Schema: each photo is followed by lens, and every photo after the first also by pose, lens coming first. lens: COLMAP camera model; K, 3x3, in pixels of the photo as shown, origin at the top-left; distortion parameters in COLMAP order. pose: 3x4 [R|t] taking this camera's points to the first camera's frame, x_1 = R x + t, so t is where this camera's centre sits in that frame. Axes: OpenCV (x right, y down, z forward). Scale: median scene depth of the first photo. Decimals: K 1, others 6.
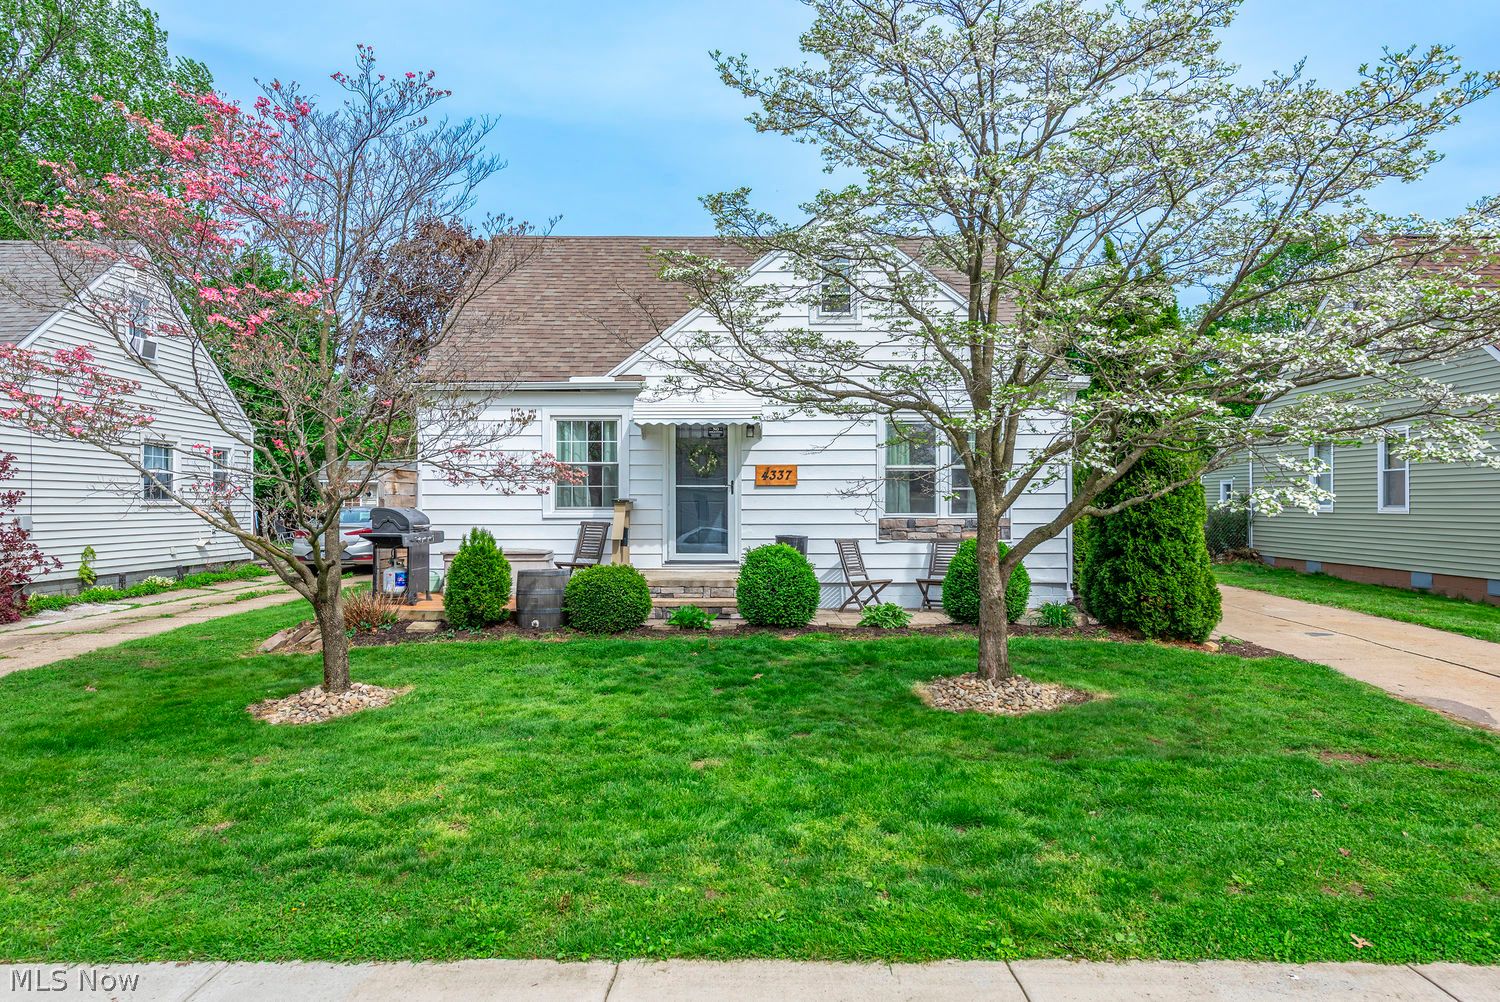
lens RADIAL K [[924.4, 0, 750.0], [0, 924.4, 501.0], [0, 0, 1]] dist [-0.001273, -0.000568]
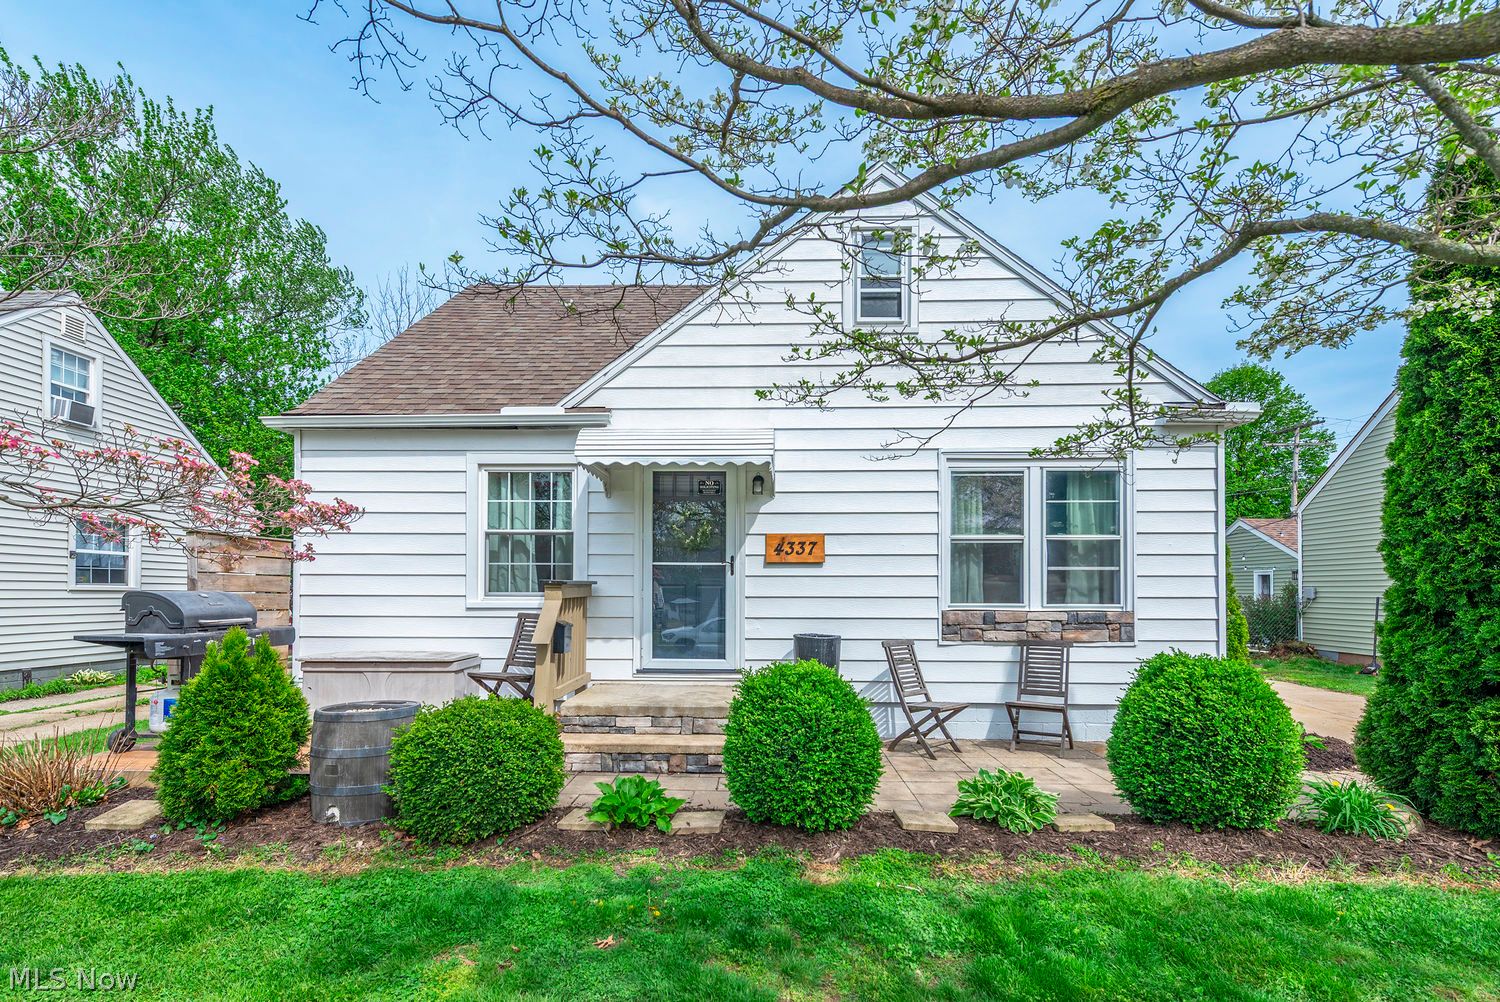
lens RADIAL K [[686.3, 0, 746.6], [0, 686.3, 589.3], [0, 0, 1]] dist [0.010542, -0.000033]
pose [[0.999469, 0.003834, -0.032363, 0.009351], [-0.003945, 0.999987, -0.003362, 0.005554], [0.032349, 0.003488, 0.999471, 0.513318]]
